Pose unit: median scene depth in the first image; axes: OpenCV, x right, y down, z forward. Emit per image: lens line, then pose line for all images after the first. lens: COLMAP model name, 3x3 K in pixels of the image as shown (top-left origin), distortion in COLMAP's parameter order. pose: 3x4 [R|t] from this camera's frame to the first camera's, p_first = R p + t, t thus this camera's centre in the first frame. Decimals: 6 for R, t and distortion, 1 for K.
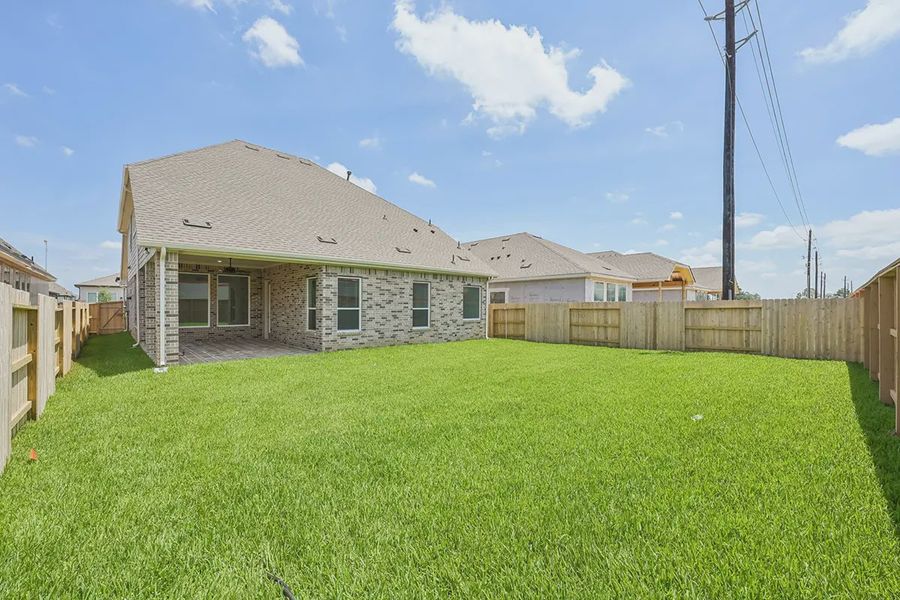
lens RADIAL K [[361.9, 0, 448.1], [0, 361.9, 298.5], [0, 0, 1]] dist [-0.002330, -0.000149]
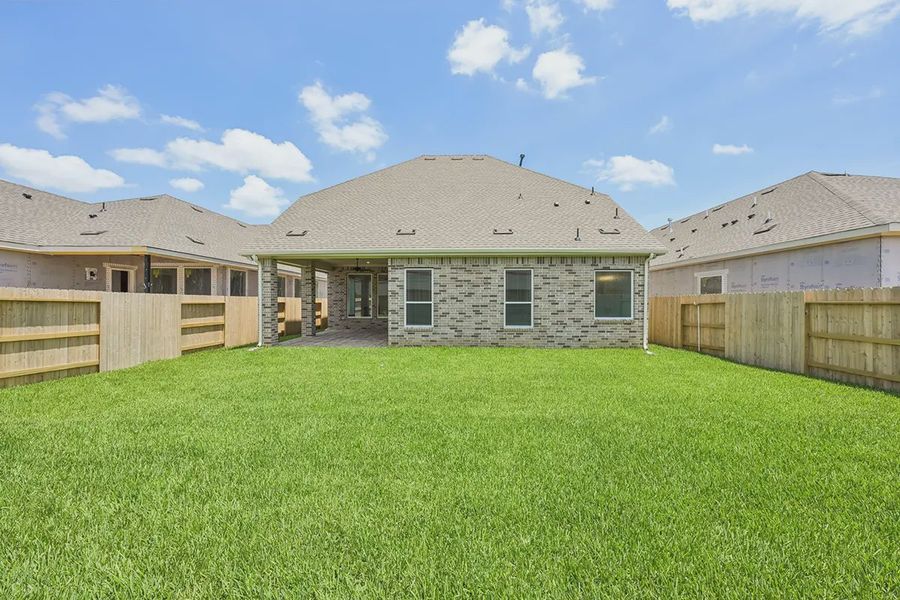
lens RADIAL K [[361.9, 0, 448.1], [0, 361.9, 298.5], [0, 0, 1]] dist [-0.002330, -0.000149]
pose [[0.710889, -0.007151, -0.703268, 0.380685], [0.017327, 0.999823, 0.007349, 0.010775], [0.703091, -0.017410, 0.710887, 0.342407]]
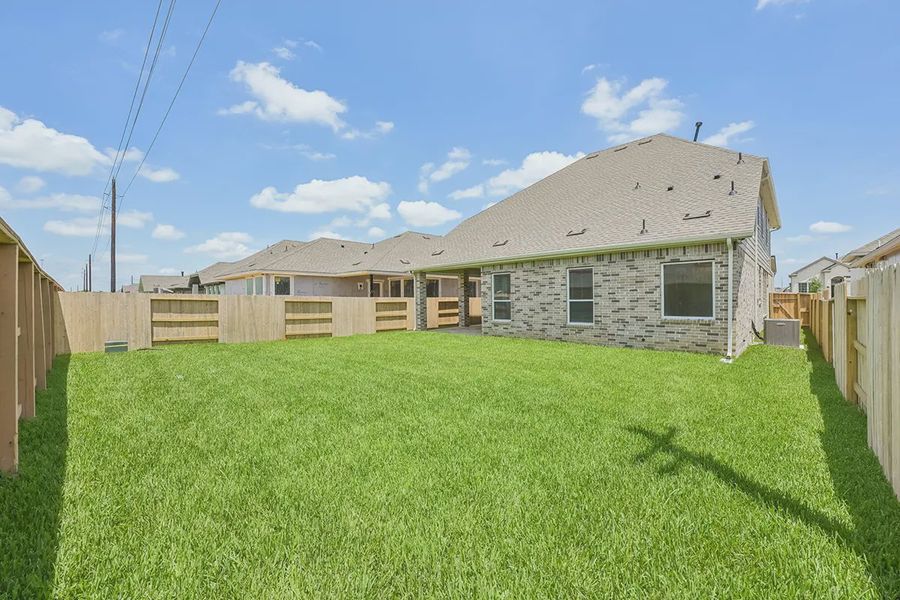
lens RADIAL K [[357.5, 0, 451.6], [0, 357.5, 300.7], [0, 0, 1]] dist [0.000356, -0.000013]
pose [[0.051805, -0.003319, -0.998652, 0.737744], [0.031665, 0.999497, -0.001679, 0.021332], [0.998155, -0.031535, 0.051885, 0.686373]]
